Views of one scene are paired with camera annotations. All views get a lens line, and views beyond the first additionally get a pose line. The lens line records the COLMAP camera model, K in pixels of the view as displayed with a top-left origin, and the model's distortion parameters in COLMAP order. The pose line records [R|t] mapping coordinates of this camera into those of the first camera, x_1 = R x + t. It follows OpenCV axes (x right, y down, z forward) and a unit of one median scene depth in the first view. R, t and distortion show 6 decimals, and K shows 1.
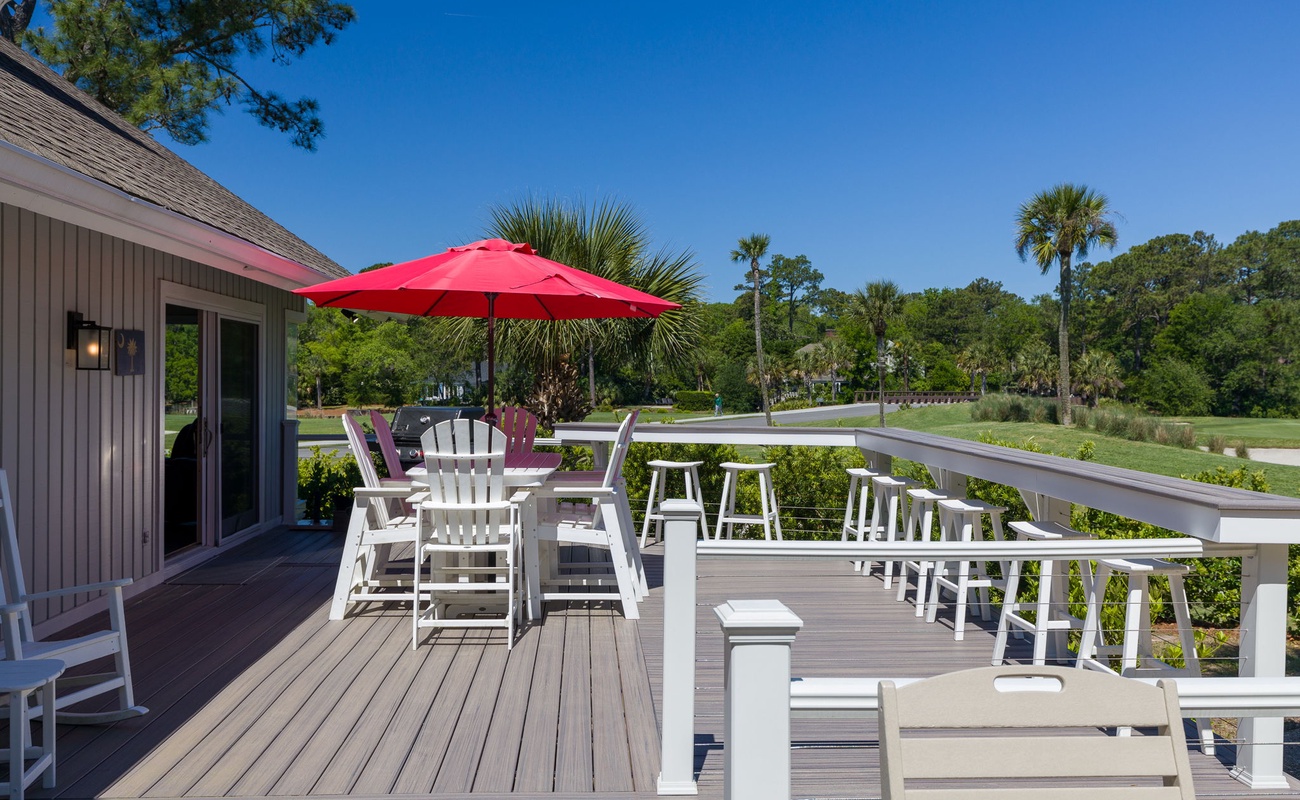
lens RADIAL K [[1133.7, 0, 650.0], [0, 1133.7, 400.0], [0, 0, 1]] dist [-0.006918, -0.005579]
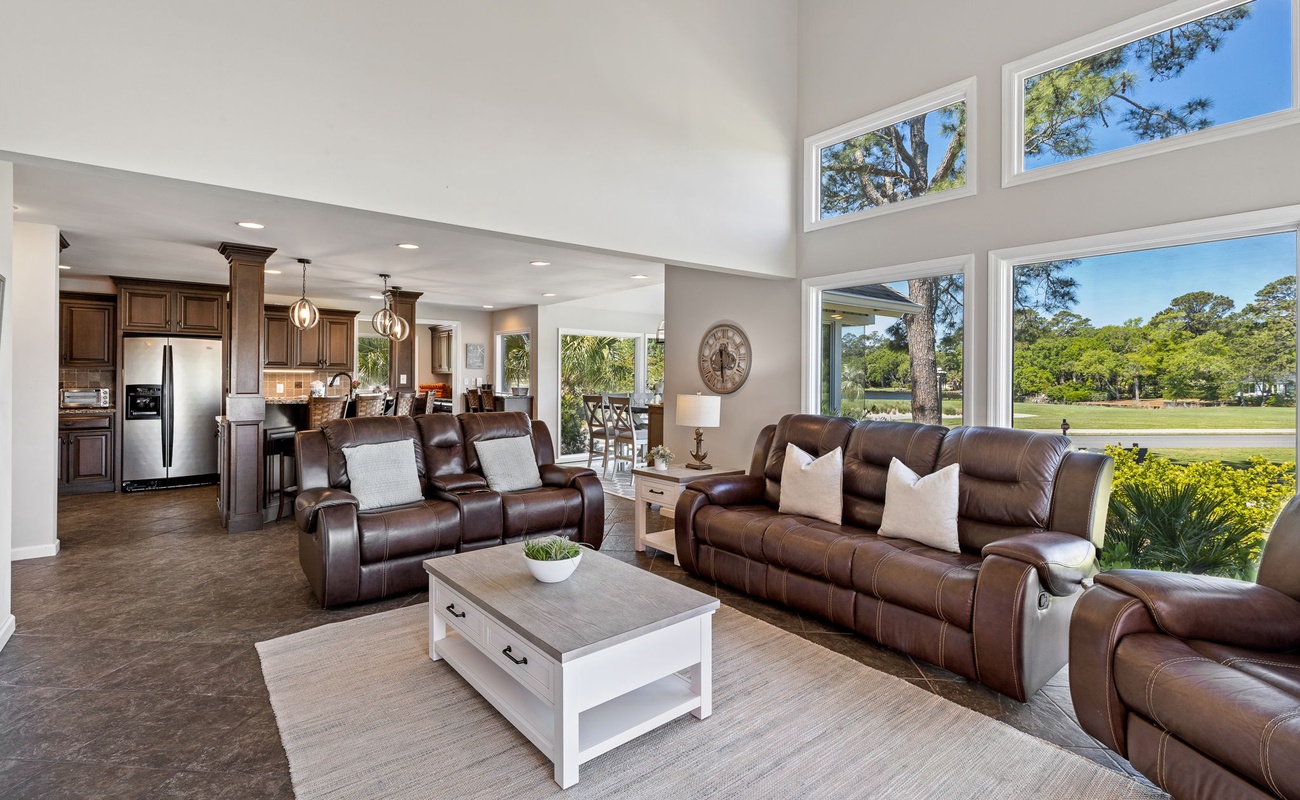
lens RADIAL K [[608.3, 0, 653.7], [0, 608.3, 378.0], [0, 0, 1]] dist [-0.000532, -0.000282]
pose [[0.590453, -0.004423, -0.807060, -0.059637], [-0.013308, 0.999796, -0.015216, -0.001002], [0.806963, 0.019725, 0.590273, 0.114687]]
